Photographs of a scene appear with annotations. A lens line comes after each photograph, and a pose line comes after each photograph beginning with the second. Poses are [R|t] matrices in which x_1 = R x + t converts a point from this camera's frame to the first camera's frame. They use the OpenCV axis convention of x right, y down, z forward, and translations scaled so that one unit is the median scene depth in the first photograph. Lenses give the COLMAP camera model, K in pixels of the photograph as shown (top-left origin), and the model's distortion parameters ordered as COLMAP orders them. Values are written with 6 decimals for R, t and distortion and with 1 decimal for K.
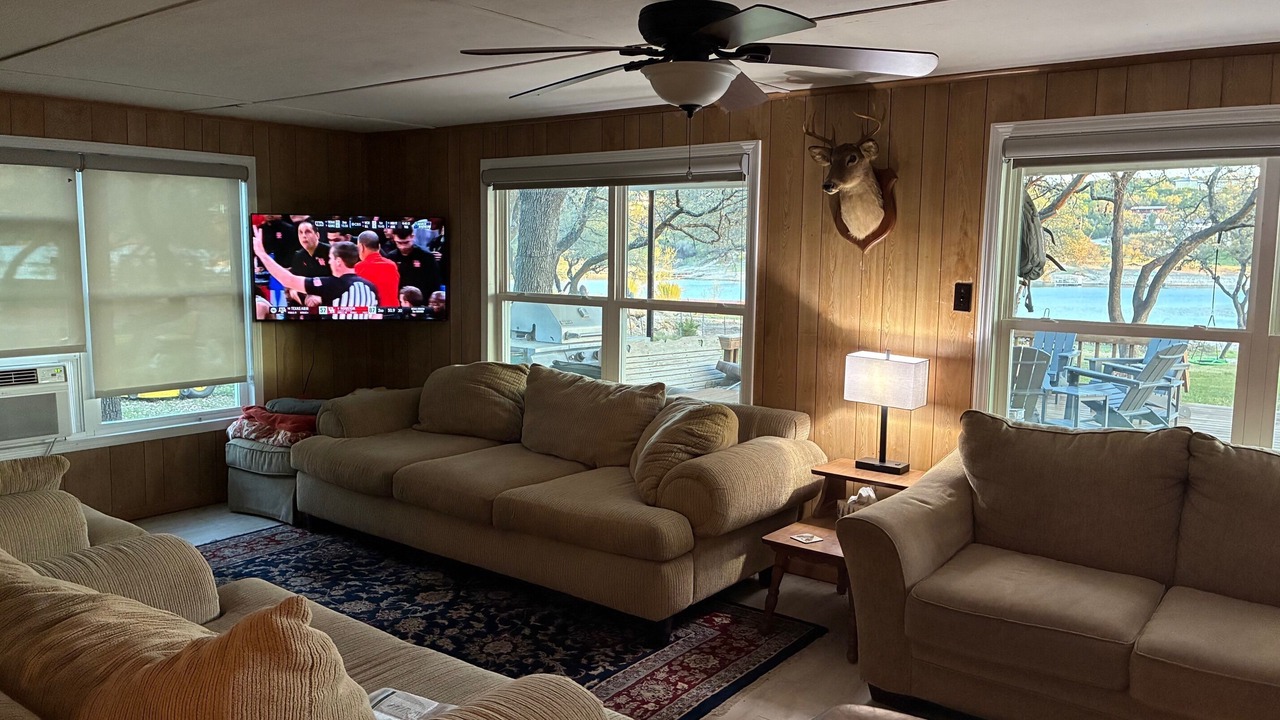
lens RADIAL K [[965.4, 0, 640.3], [0, 965.4, 362.8], [0, 0, 1]] dist [0.026174, -0.033859]
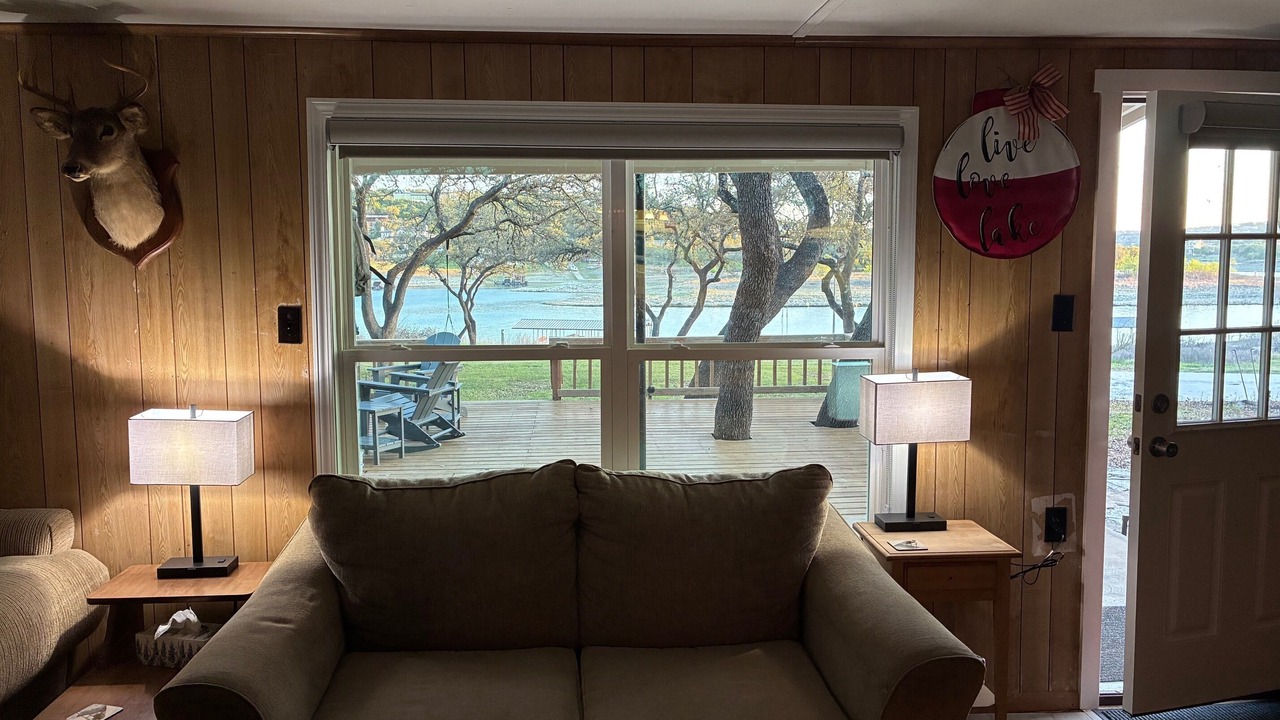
lens RADIAL K [[965.4, 0, 646.9], [0, 965.4, 359.3], [0, 0, 1]] dist [0.026174, -0.033859]
pose [[0.732559, -0.083218, 0.675598, 0.022740], [0.090234, 0.995612, 0.024794, -0.033054], [-0.674697, 0.042799, 0.736853, 0.244315]]
